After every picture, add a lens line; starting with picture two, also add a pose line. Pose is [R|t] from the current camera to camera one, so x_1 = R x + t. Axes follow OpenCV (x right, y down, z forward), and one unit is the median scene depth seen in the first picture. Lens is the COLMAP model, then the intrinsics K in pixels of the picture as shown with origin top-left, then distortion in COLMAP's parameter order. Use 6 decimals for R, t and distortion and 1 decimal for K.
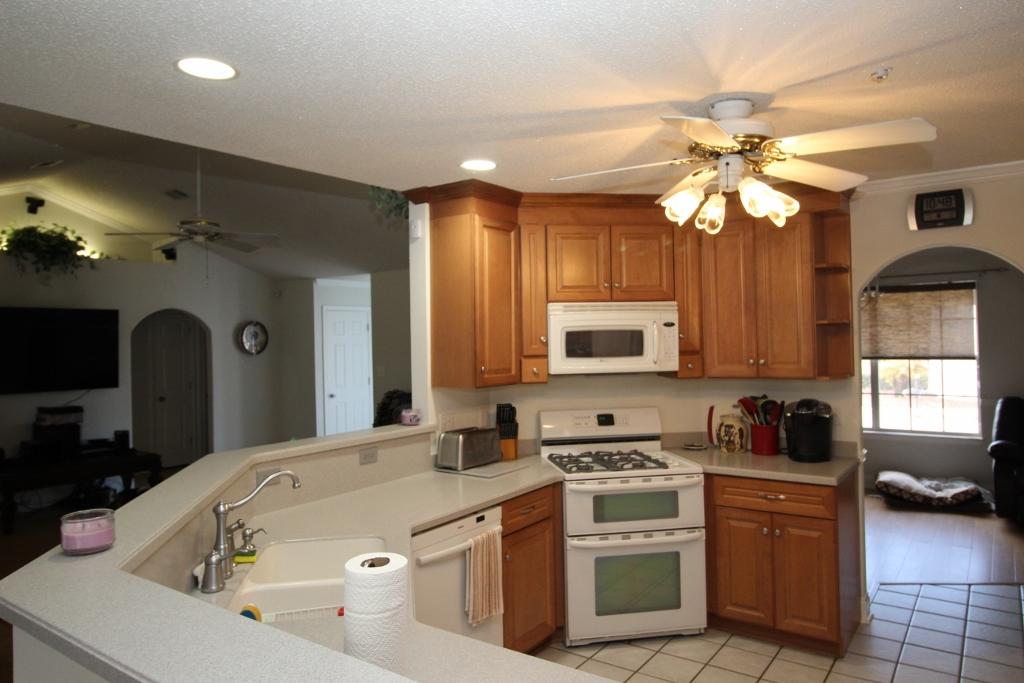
lens RADIAL K [[684.4, 0, 513.2], [0, 684.4, 328.8], [0, 0, 1]] dist [0.009991, -0.010509]
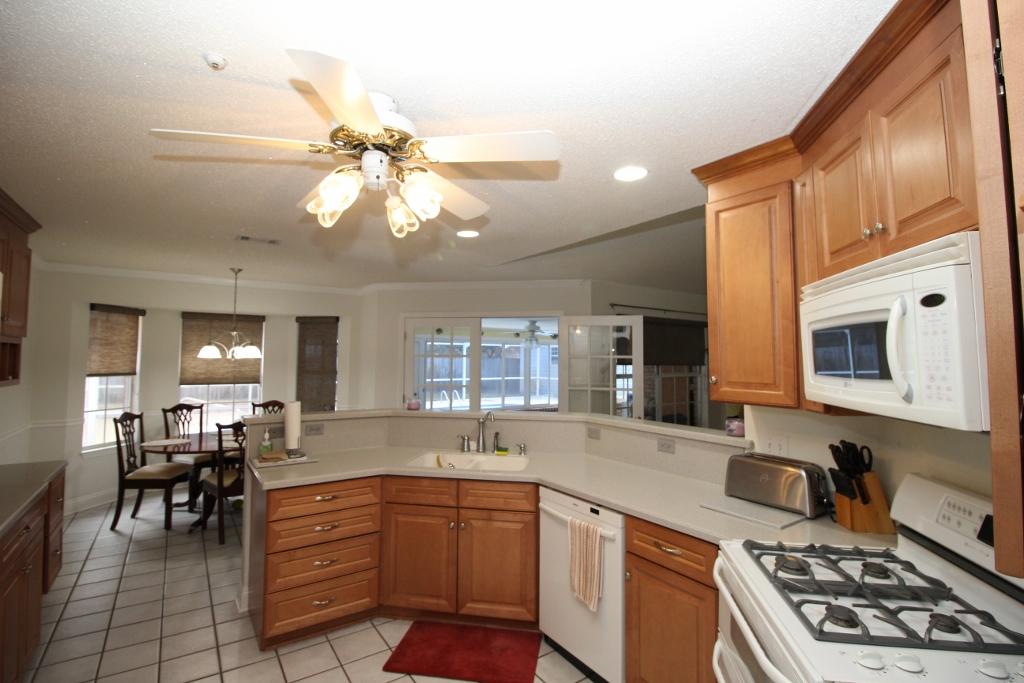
lens RADIAL K [[472.8, 0, 515.3], [0, 472.8, 335.8], [0, 0, 1]] dist [-0.003464, -0.010791]
pose [[-0.335072, -0.027861, -0.941781, 0.529373], [0.011666, 0.999363, -0.033716, 0.019375], [0.942120, -0.022284, -0.334533, 0.859360]]
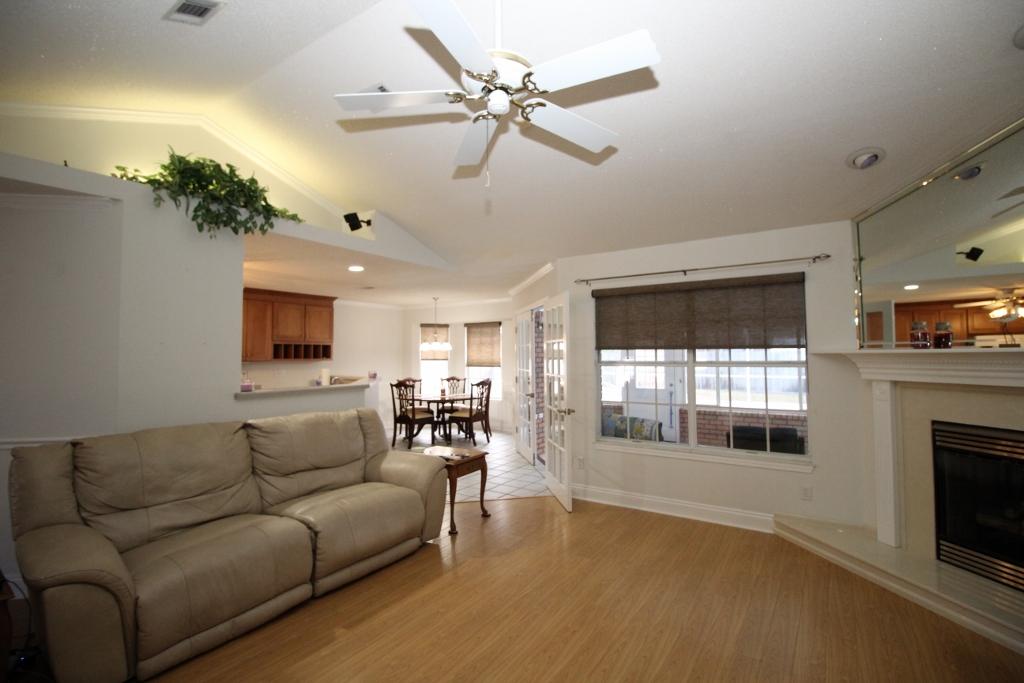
lens RADIAL K [[472.8, 0, 510.0], [0, 472.8, 337.9], [0, 0, 1]] dist [-0.003464, -0.010791]
pose [[-0.999279, 0.025885, -0.027788, -0.612770], [0.027164, 0.998541, -0.046672, 0.079061], [0.026539, -0.047393, -0.998524, 1.819750]]
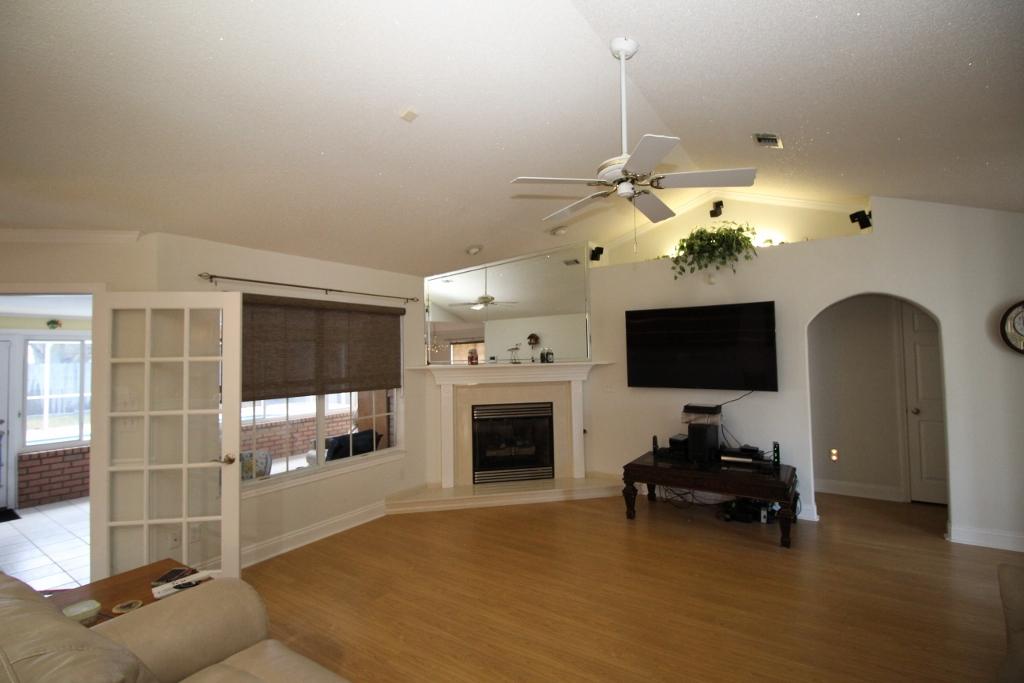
lens RADIAL K [[472.8, 0, 511.0], [0, 472.8, 335.5], [0, 0, 1]] dist [-0.003464, -0.010791]
pose [[0.016348, -0.019354, -0.999679, 0.015982], [0.032193, 0.999304, -0.018821, 0.028252], [0.999348, -0.031875, 0.016960, 1.189952]]
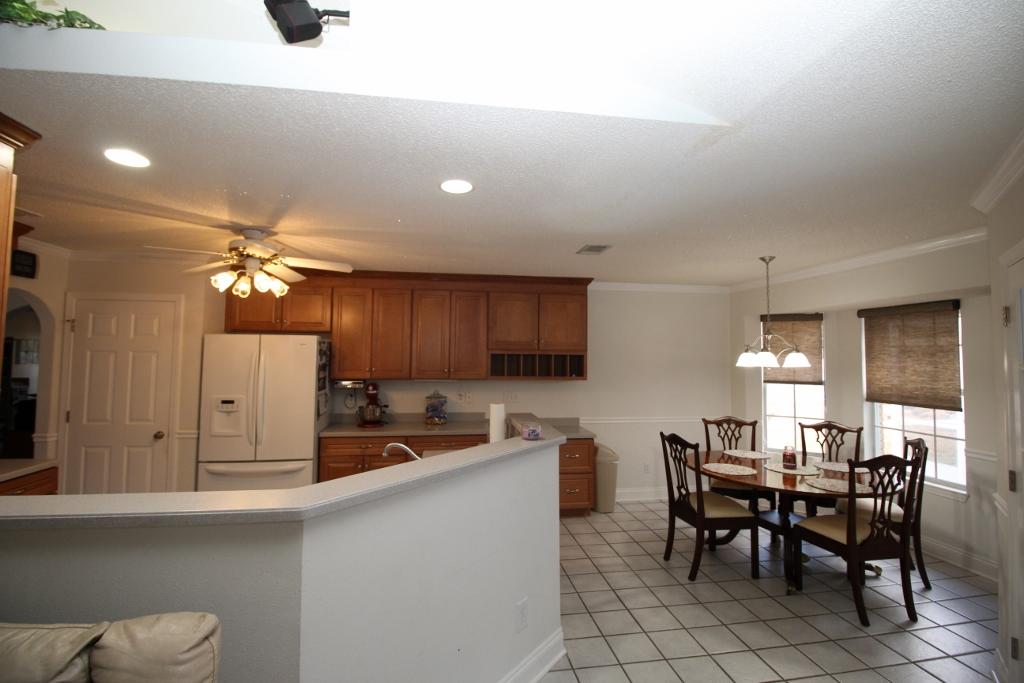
lens RADIAL K [[472.8, 0, 510.9], [0, 472.8, 328.9], [0, 0, 1]] dist [-0.003464, -0.010791]
pose [[-0.703756, 0.052993, 0.708463, -0.663404], [-0.003524, 0.996941, -0.078072, 0.026007], [-0.710433, -0.057441, -0.701417, 0.842083]]
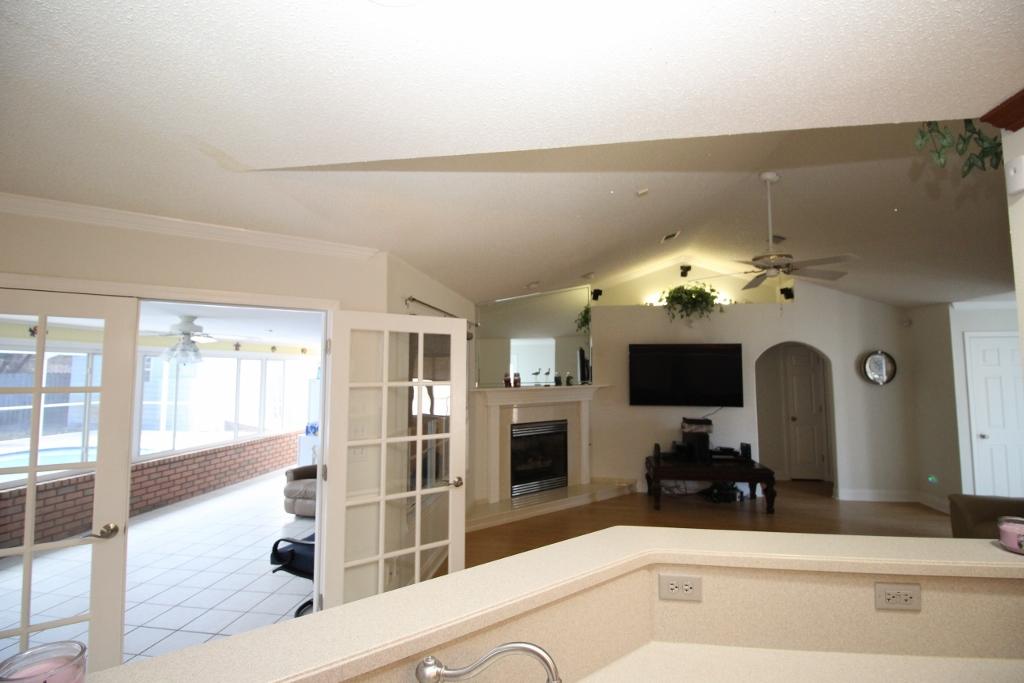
lens RADIAL K [[472.8, 0, 514.5], [0, 472.8, 332.8], [0, 0, 1]] dist [-0.003464, -0.010791]
pose [[0.450452, -0.049790, -0.891411, -0.005624], [0.003994, 0.998546, -0.053756, -0.006030], [0.892792, 0.020654, 0.449996, 0.460843]]
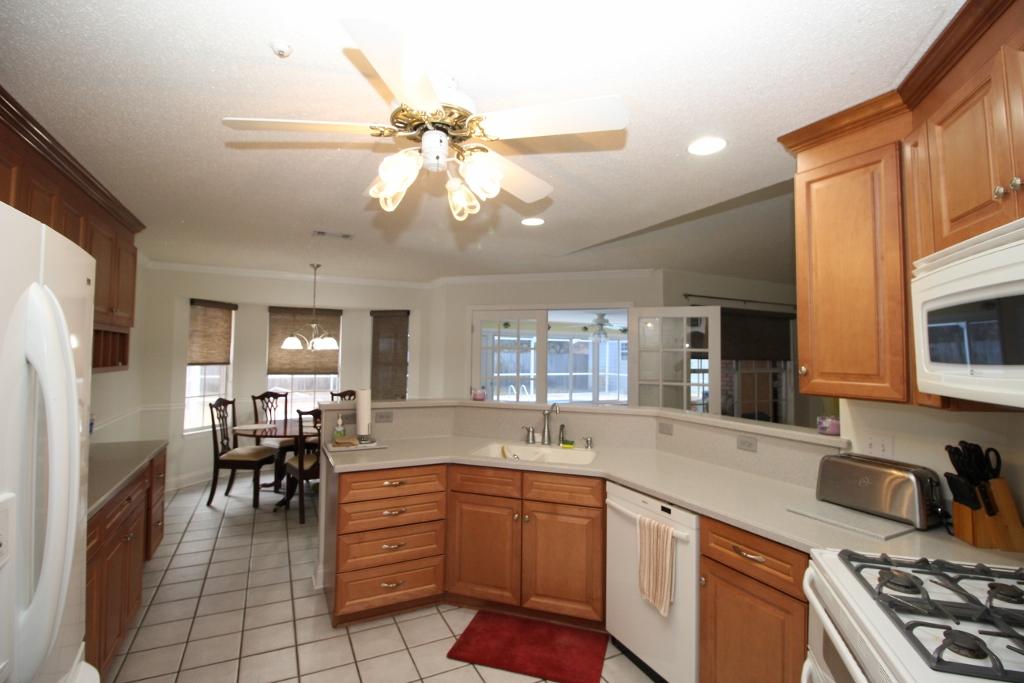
lens RADIAL K [[472.8, 0, 515.4], [0, 472.8, 336.1], [0, 0, 1]] dist [-0.003464, -0.010791]
pose [[-0.467339, -0.019881, -0.883855, 0.509632], [0.007611, 0.999620, -0.026509, 0.029388], [0.884046, -0.019116, -0.467010, 0.856590]]
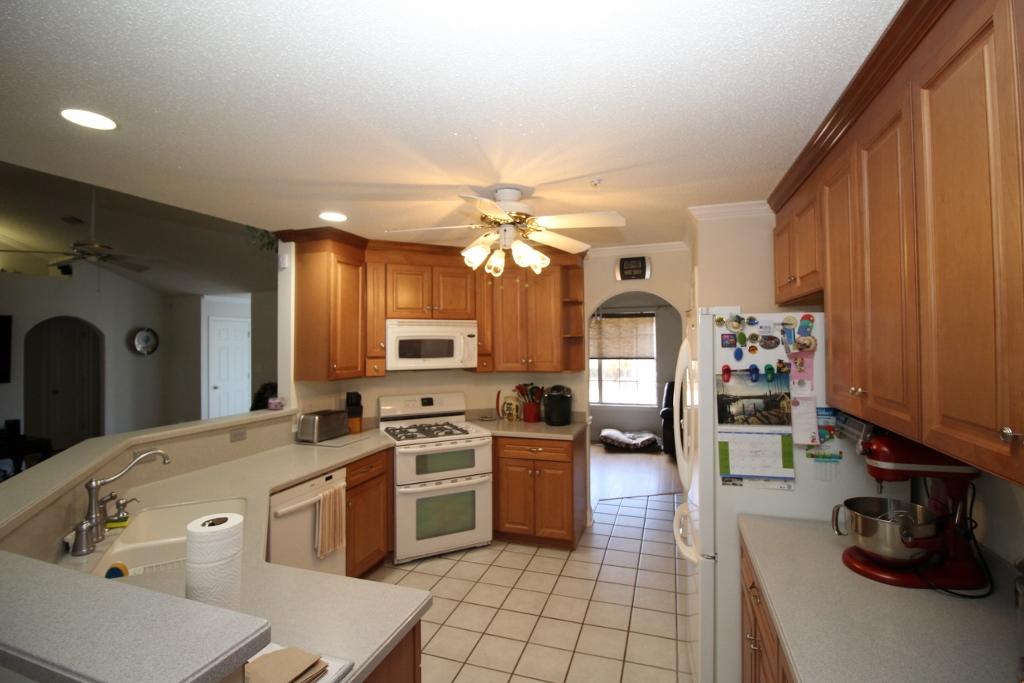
lens RADIAL K [[472.8, 0, 513.1], [0, 472.8, 330.3], [0, 0, 1]] dist [-0.003464, -0.010791]
pose [[0.956908, 0.018213, 0.289819, 0.018586], [-0.013678, 0.999750, -0.017664, -0.001587], [-0.290068, 0.012939, 0.956919, 0.000920]]
